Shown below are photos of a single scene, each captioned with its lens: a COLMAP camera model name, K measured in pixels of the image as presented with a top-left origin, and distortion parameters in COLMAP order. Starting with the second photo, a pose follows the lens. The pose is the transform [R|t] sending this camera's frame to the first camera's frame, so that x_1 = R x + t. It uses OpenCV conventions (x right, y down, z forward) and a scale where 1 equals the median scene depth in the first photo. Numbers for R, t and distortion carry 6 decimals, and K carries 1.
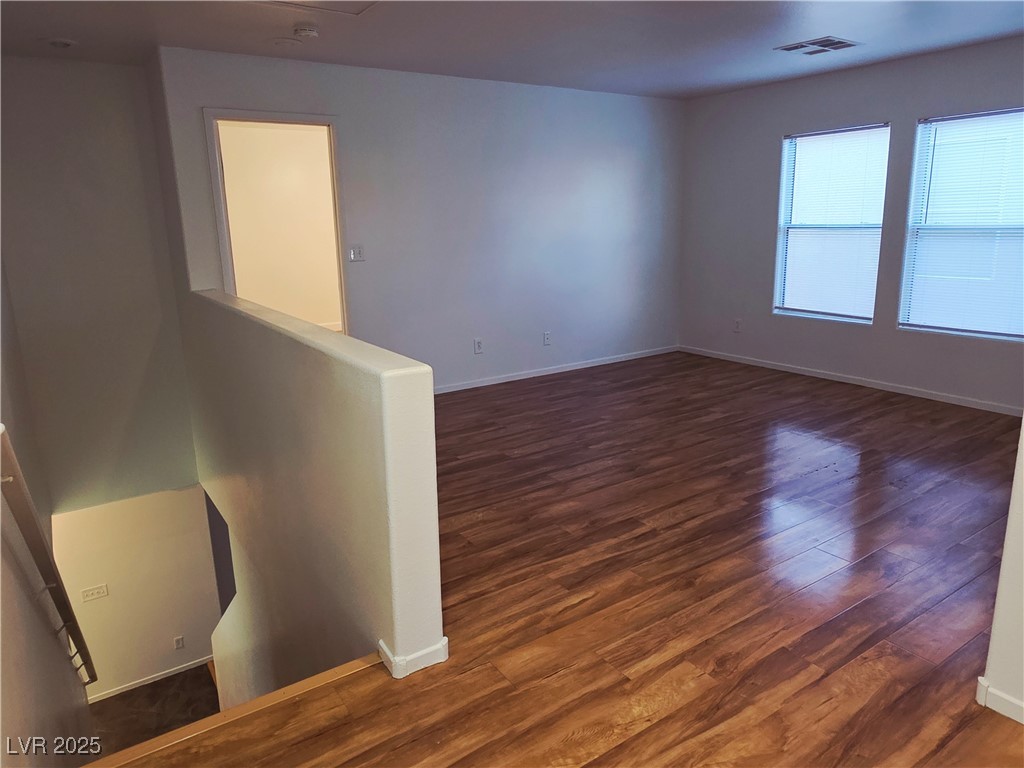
lens RADIAL K [[687.4, 0, 509.9], [0, 687.4, 372.5], [0, 0, 1]] dist [0.005346, -0.002390]
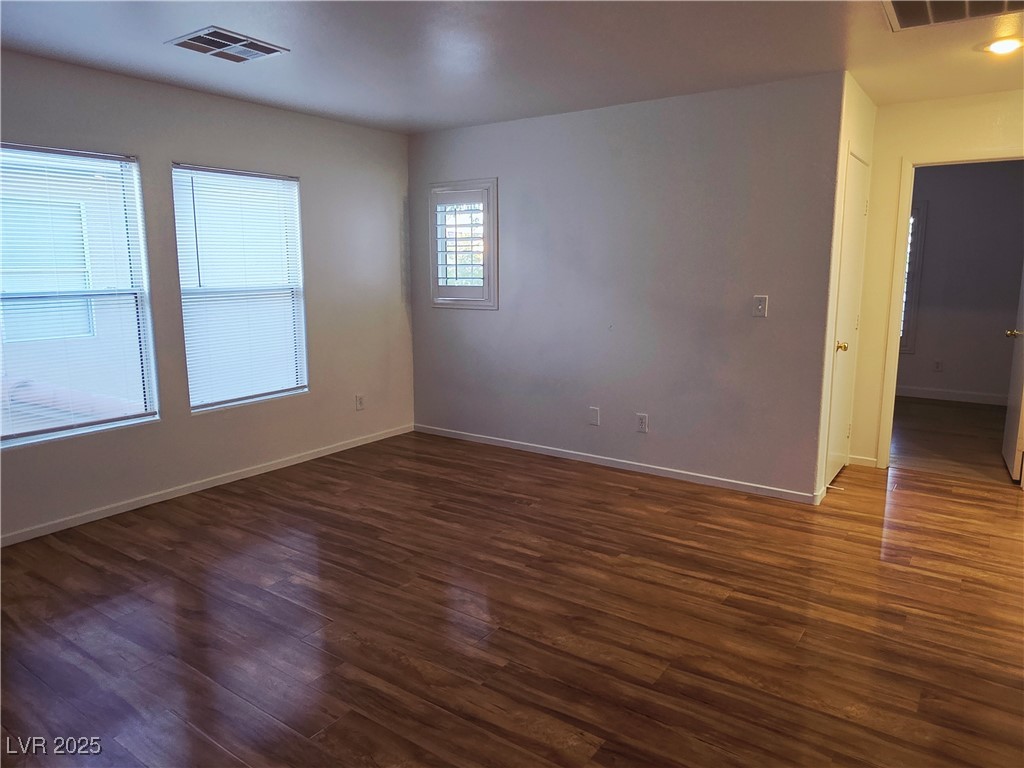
lens RADIAL K [[687.4, 0, 507.3], [0, 687.4, 382.1], [0, 0, 1]] dist [0.005346, -0.002390]
pose [[-0.357543, -0.136881, 0.923811, -0.430728], [0.217106, 0.949916, 0.224775, -0.274824], [-0.908310, 0.280932, -0.309918, 1.223941]]
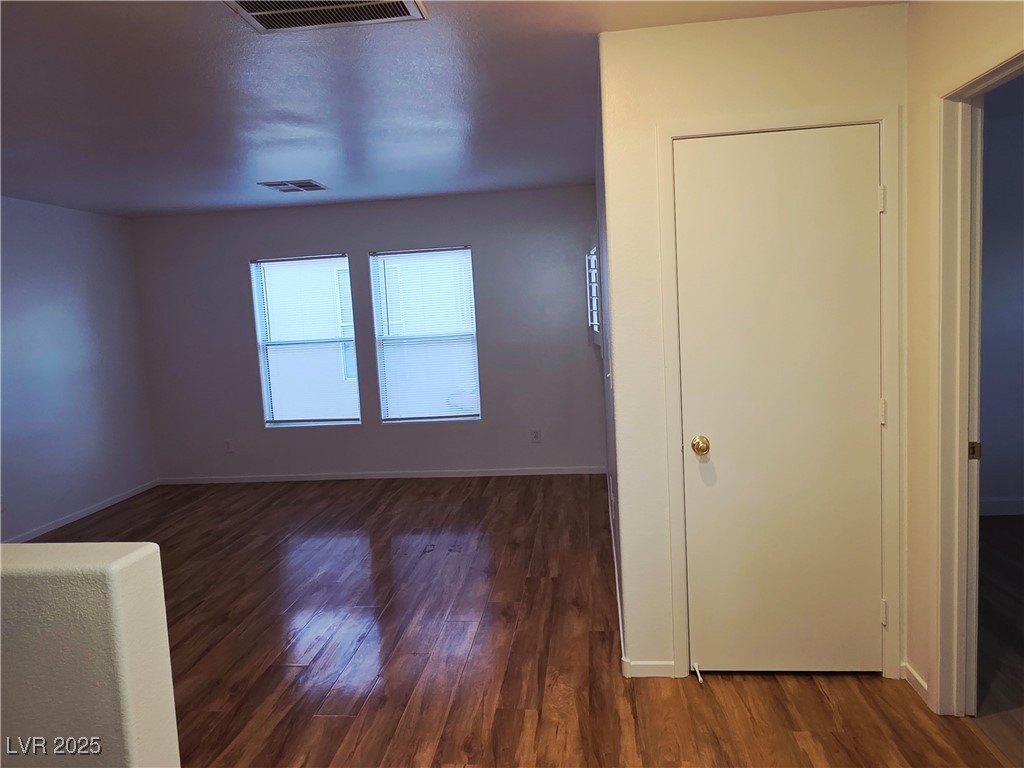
lens RADIAL K [[687.4, 0, 514.5], [0, 687.4, 377.1], [0, 0, 1]] dist [0.005346, -0.002390]
pose [[0.647936, -0.091493, 0.756180, -0.224450], [0.208851, 0.976052, -0.060859, -0.032281], [-0.732503, 0.197362, 0.651527, 0.082527]]
